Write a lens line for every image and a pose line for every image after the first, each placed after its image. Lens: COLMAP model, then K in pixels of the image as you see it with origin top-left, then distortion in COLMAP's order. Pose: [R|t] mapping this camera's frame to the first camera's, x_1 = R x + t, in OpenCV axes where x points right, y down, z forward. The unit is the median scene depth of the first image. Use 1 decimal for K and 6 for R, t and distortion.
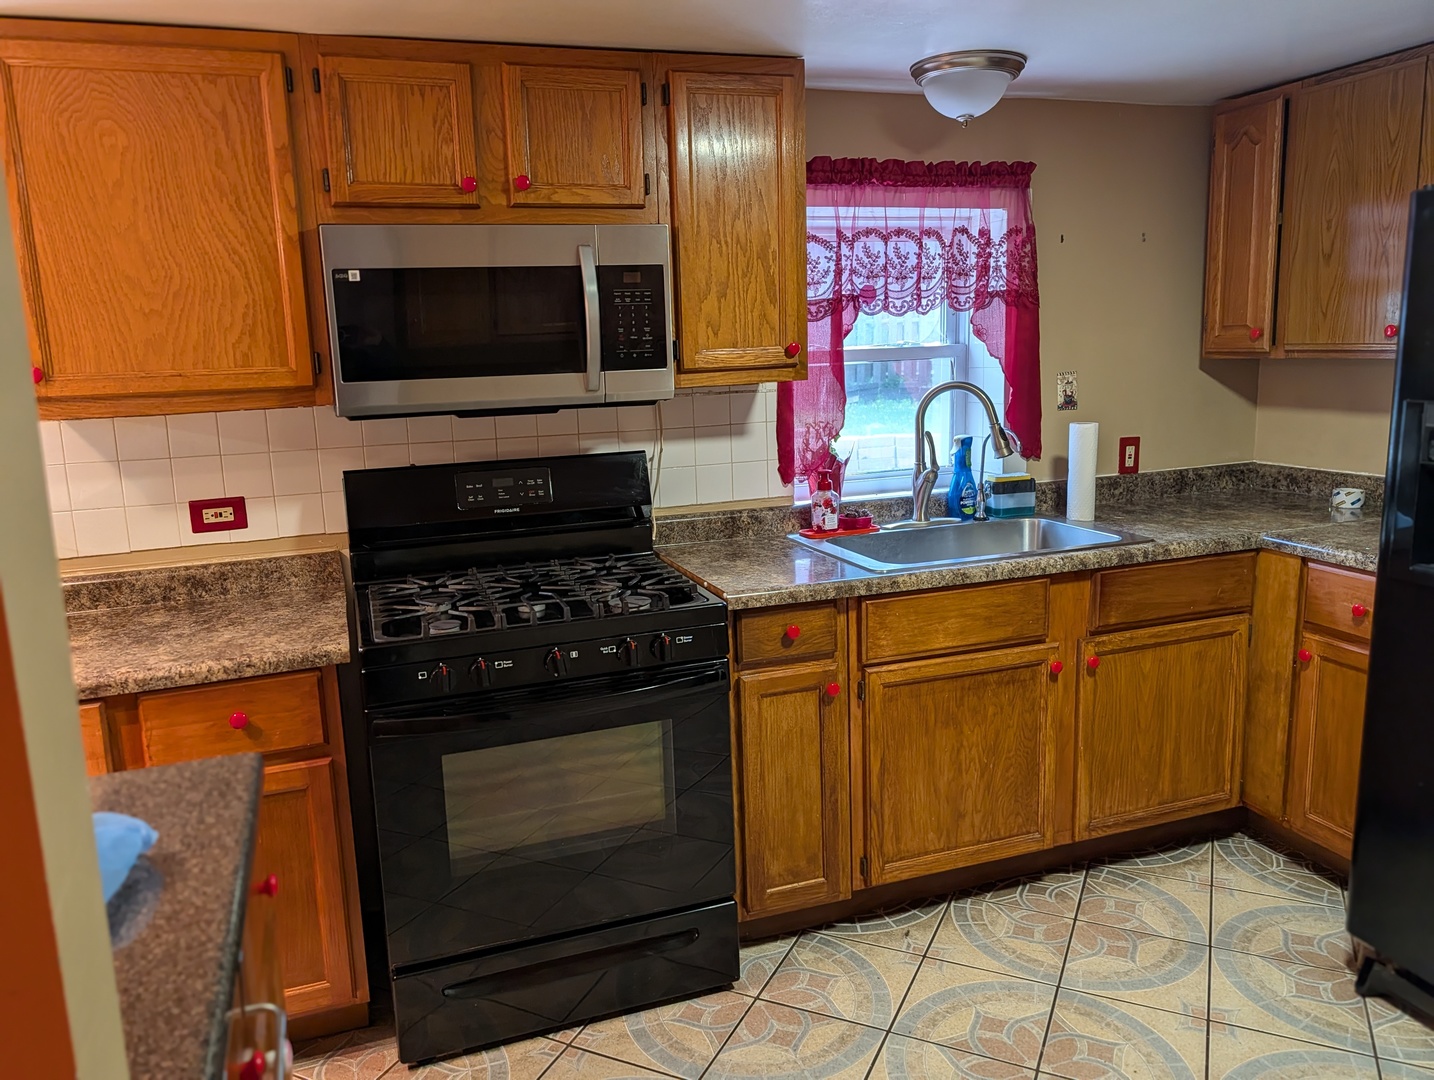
lens RADIAL K [[1045.7, 0, 710.1], [0, 1045.7, 529.3], [0, 0, 1]] dist [0.031966, -0.031594]
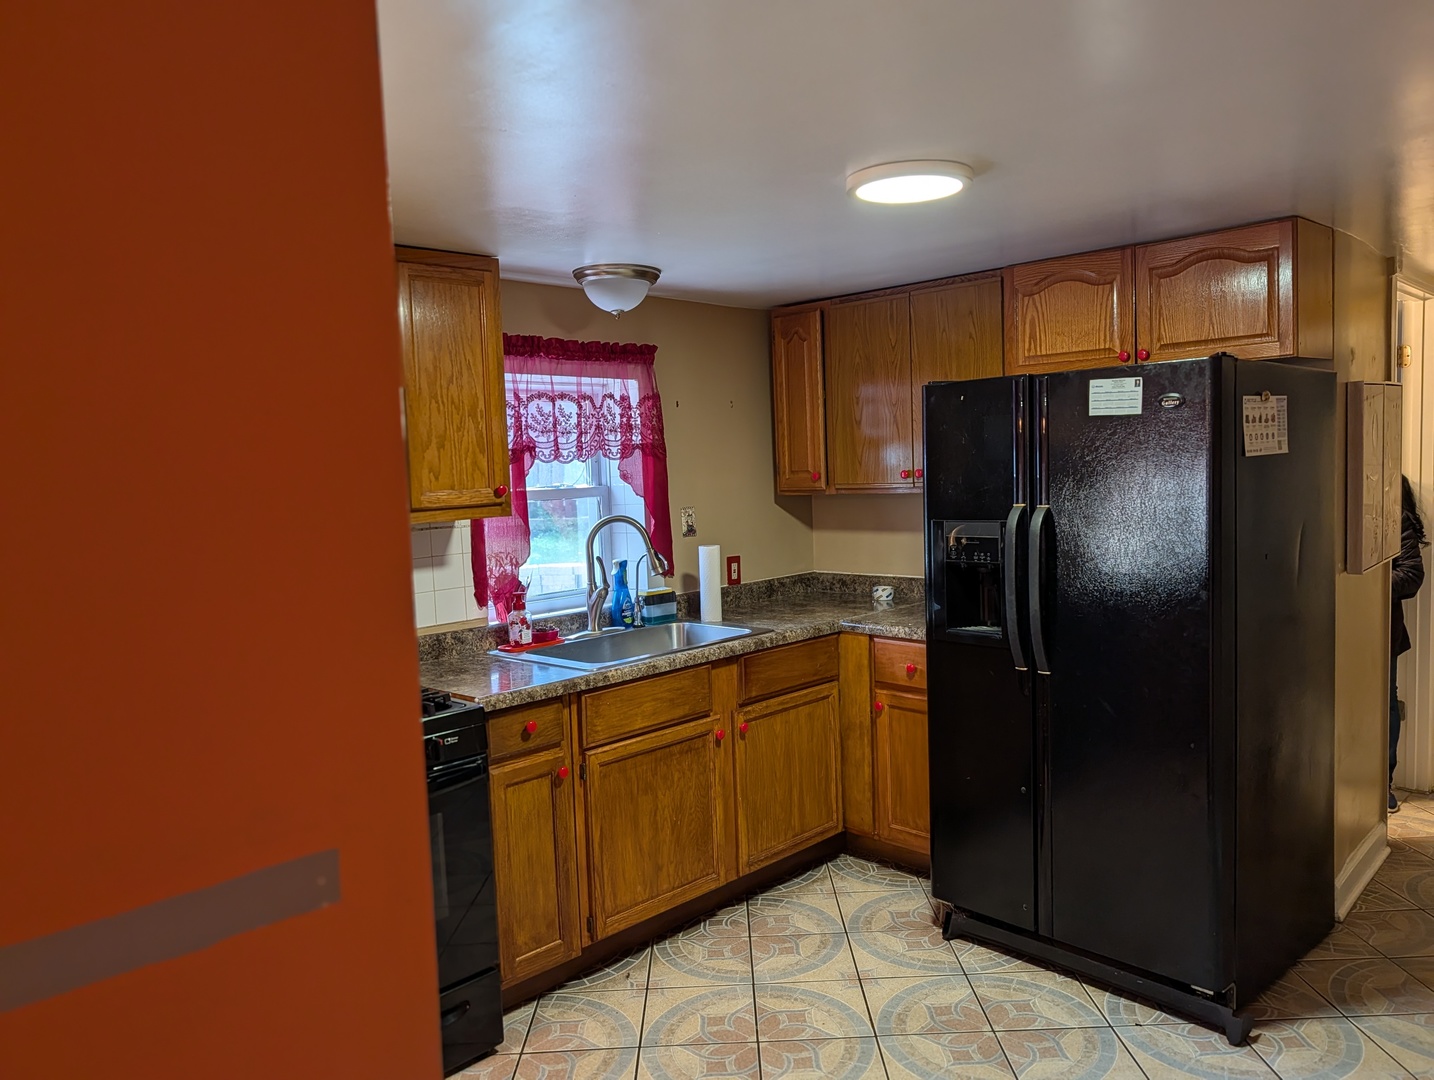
lens RADIAL K [[1045.7, 0, 720.5], [0, 1045.7, 548.2], [0, 0, 1]] dist [0.031966, -0.031594]
pose [[0.896802, -0.036933, 0.440889, -0.218676], [0.087159, 0.991730, -0.094210, 0.025945], [-0.433763, 0.122915, 0.892604, -0.159756]]
